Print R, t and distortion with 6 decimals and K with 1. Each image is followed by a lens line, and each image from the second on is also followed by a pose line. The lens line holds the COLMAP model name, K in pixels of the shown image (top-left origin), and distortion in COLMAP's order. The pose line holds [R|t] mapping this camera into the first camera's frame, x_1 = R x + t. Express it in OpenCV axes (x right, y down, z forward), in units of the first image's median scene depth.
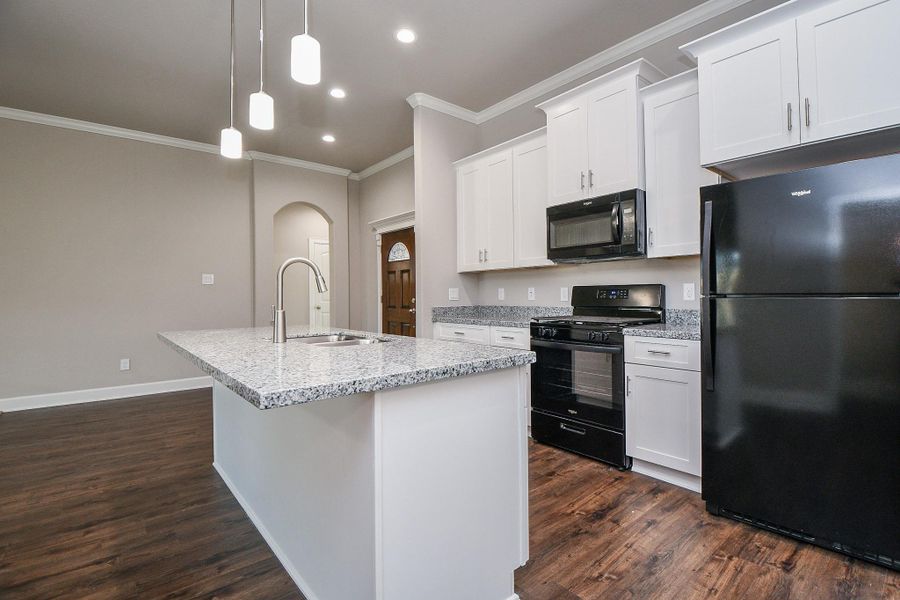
lens RADIAL K [[410.9, 0, 454.1], [0, 410.9, 291.3], [0, 0, 1]] dist [0.004078, -0.001270]
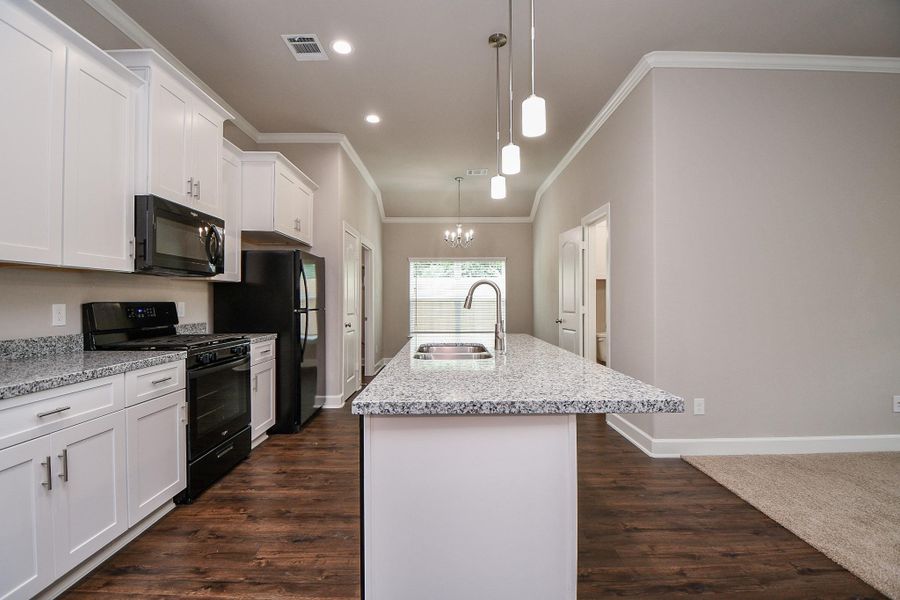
lens RADIAL K [[410.9, 0, 452.1], [0, 410.9, 303.4], [0, 0, 1]] dist [0.004078, -0.001270]
pose [[-0.766770, 0.005605, 0.641898, -1.086955], [0.003127, 0.999983, -0.004997, -0.010109], [-0.641915, -0.001824, -0.766774, 2.025119]]
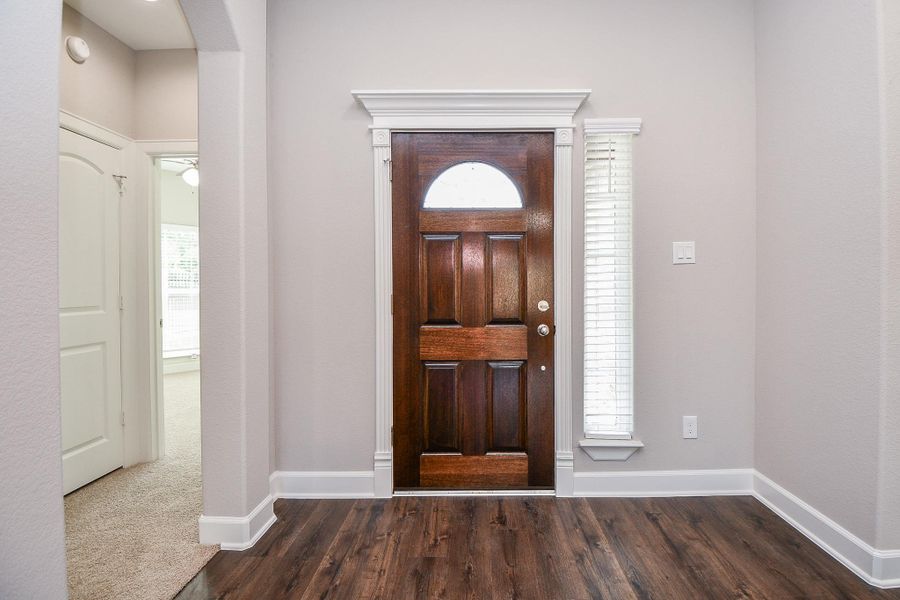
lens RADIAL K [[410.9, 0, 448.0], [0, 410.9, 296.6], [0, 0, 1]] dist [0.004078, -0.001270]
pose [[0.643147, 0.004442, 0.765730, -0.080858], [-0.002853, 0.999990, -0.003404, 0.001544], [-0.765738, 0.000005, 0.643153, 0.139253]]
